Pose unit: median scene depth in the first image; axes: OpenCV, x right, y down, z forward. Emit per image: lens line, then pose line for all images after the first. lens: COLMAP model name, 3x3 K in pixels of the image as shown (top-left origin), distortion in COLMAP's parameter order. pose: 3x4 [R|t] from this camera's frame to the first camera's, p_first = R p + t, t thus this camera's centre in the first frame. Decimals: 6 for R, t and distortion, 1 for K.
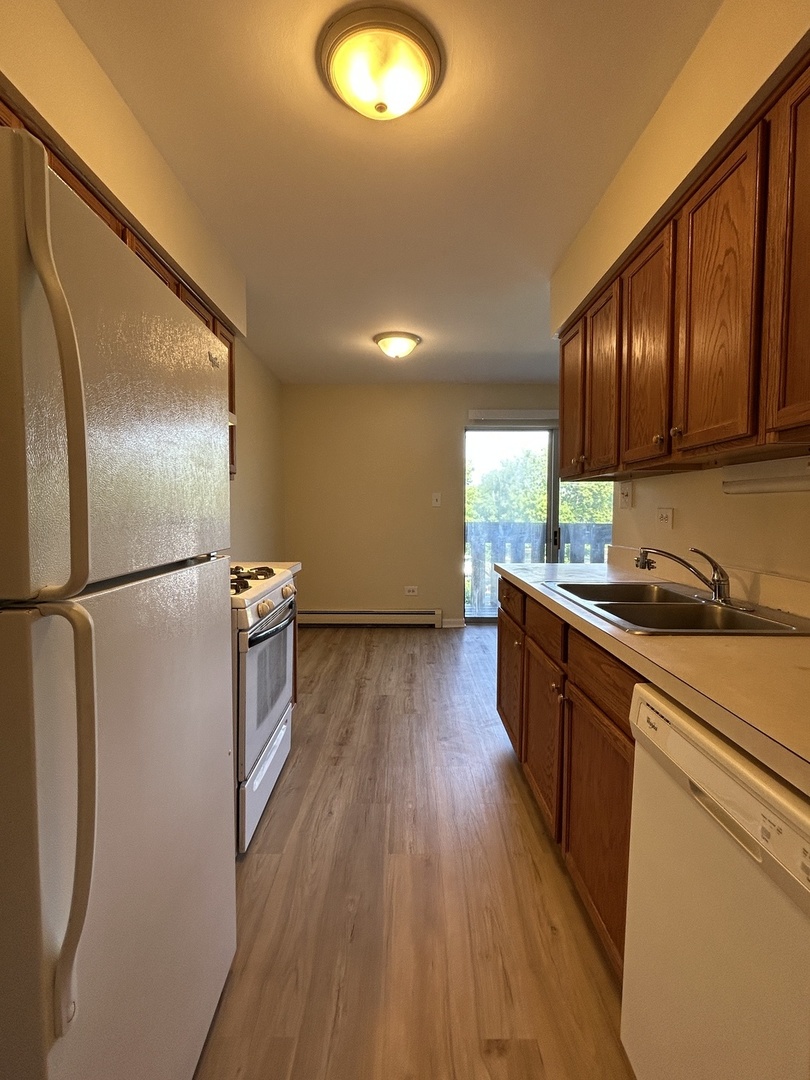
lens RADIAL K [[504.5, 0, 405.0], [0, 504.5, 540.0], [0, 0, 1]] dist [-0.000380, -0.000125]
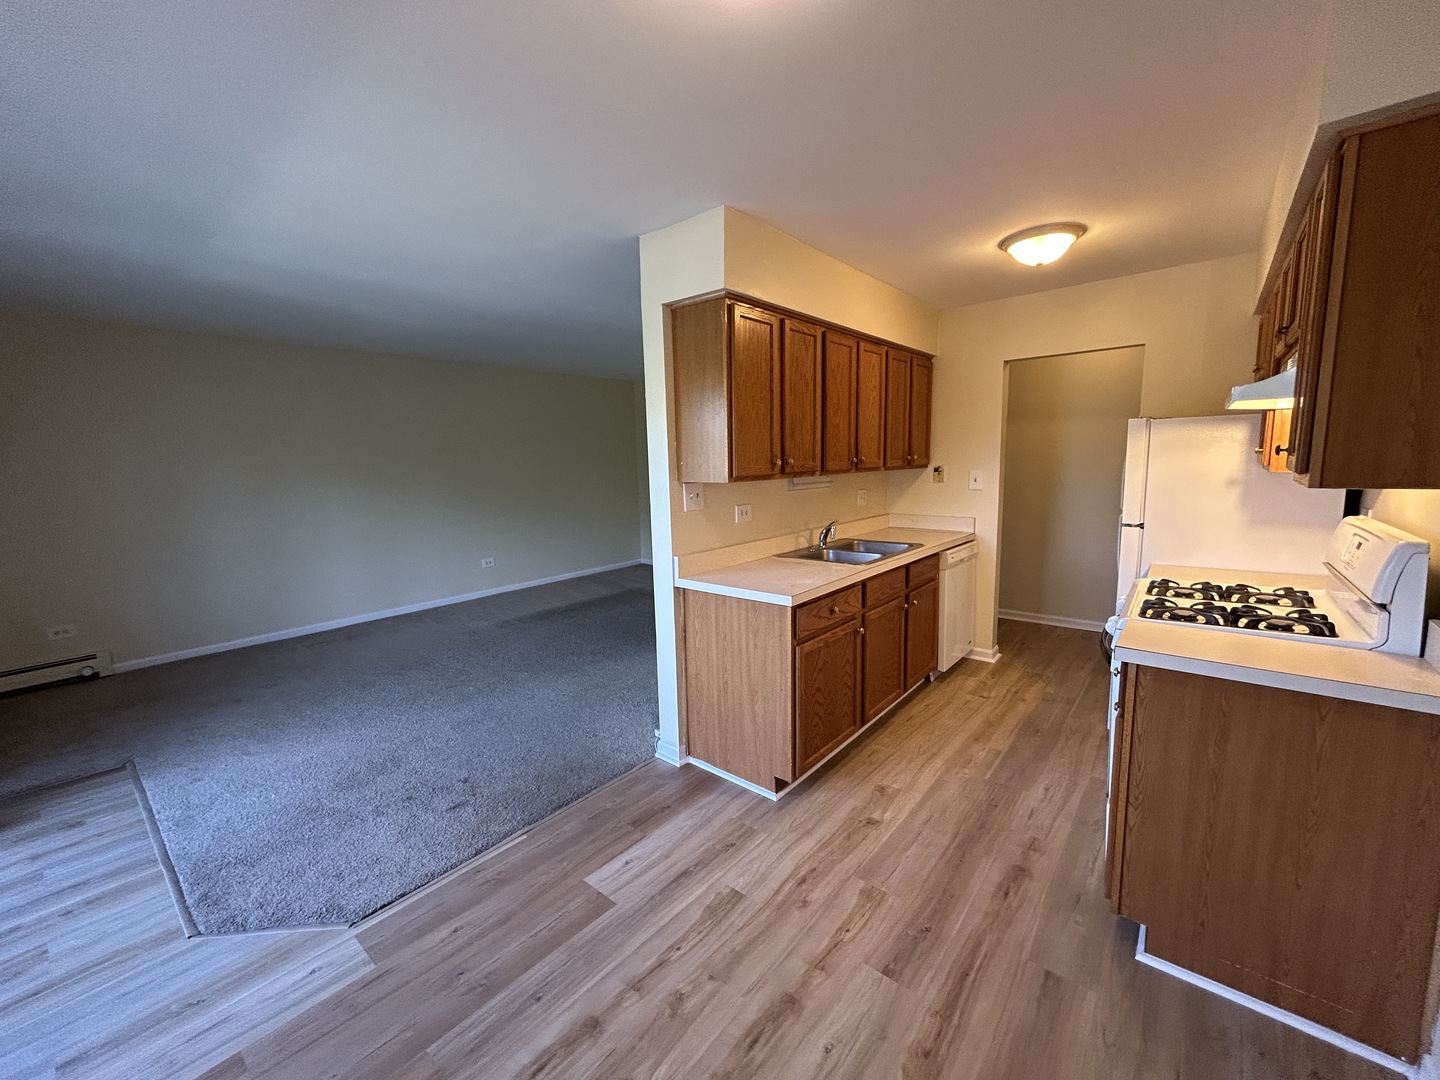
lens RADIAL K [[579.6, 0, 719.6], [0, 579.6, 536.8], [0, 0, 1]] dist [0.000381, 0.000134]
pose [[-0.769441, -0.073131, 0.634517, -0.222700], [0.055319, 0.982060, 0.180270, -0.164661], [-0.636318, 0.173808, -0.751592, 1.424388]]
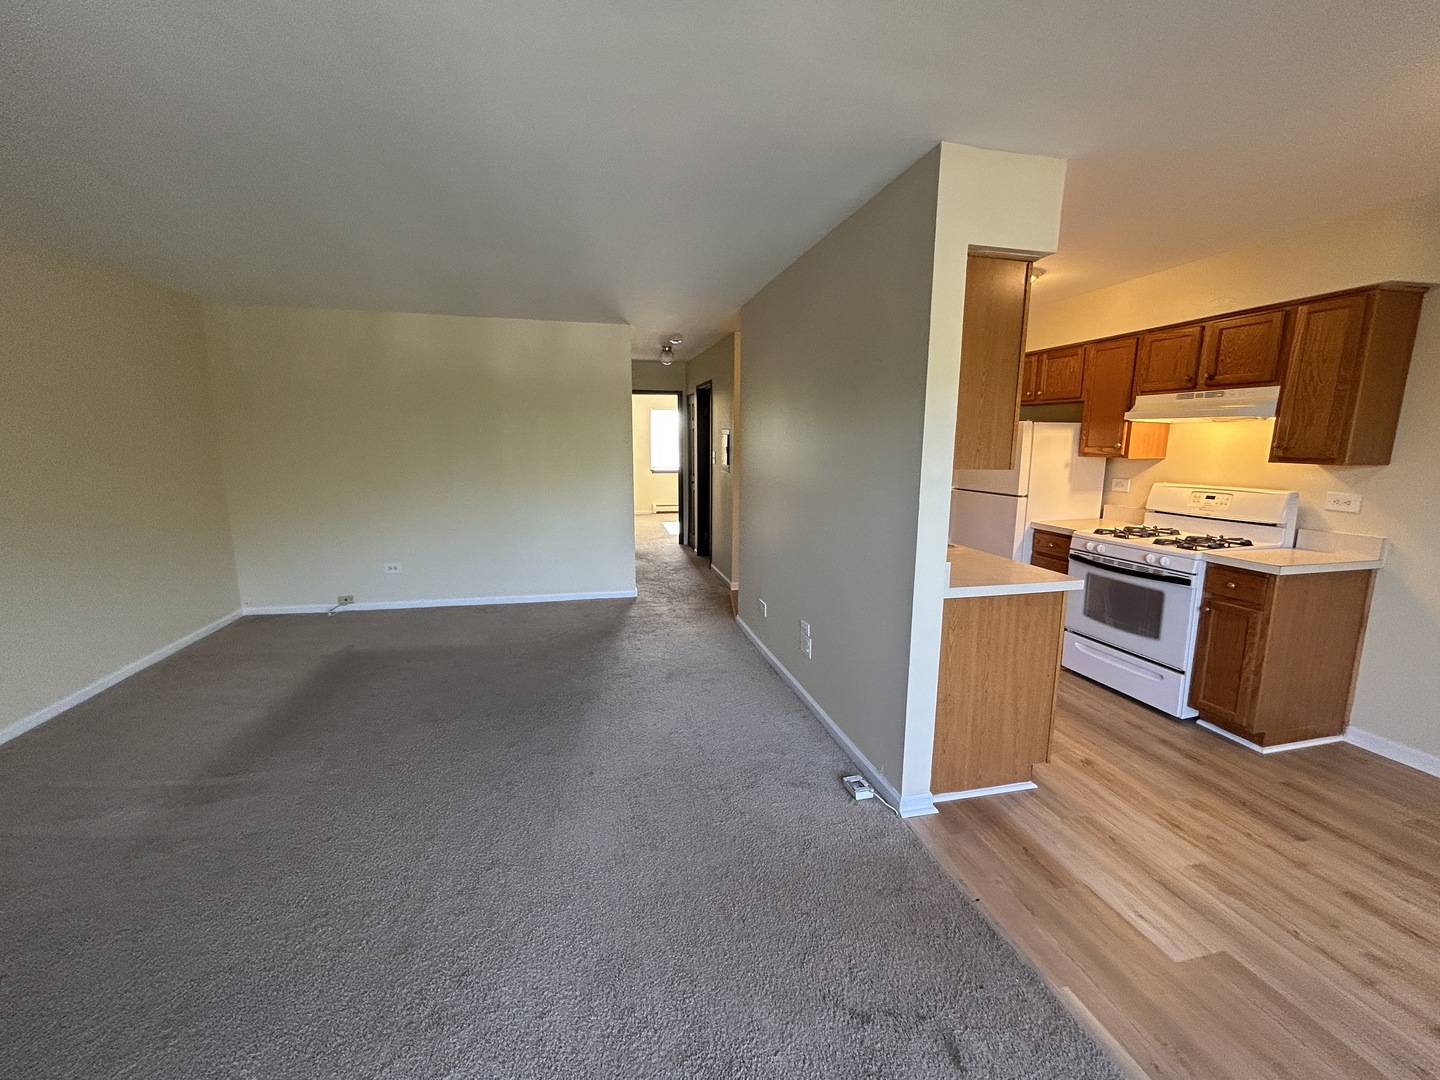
lens RADIAL K [[579.6, 0, 719.6], [0, 579.6, 536.8], [0, 0, 1]] dist [0.000381, 0.000134]
pose [[-0.972939, 0.031942, -0.228843, 0.758631], [-0.019120, 0.975873, 0.217502, -0.163058], [0.230269, 0.215992, -0.948854, 1.421344]]
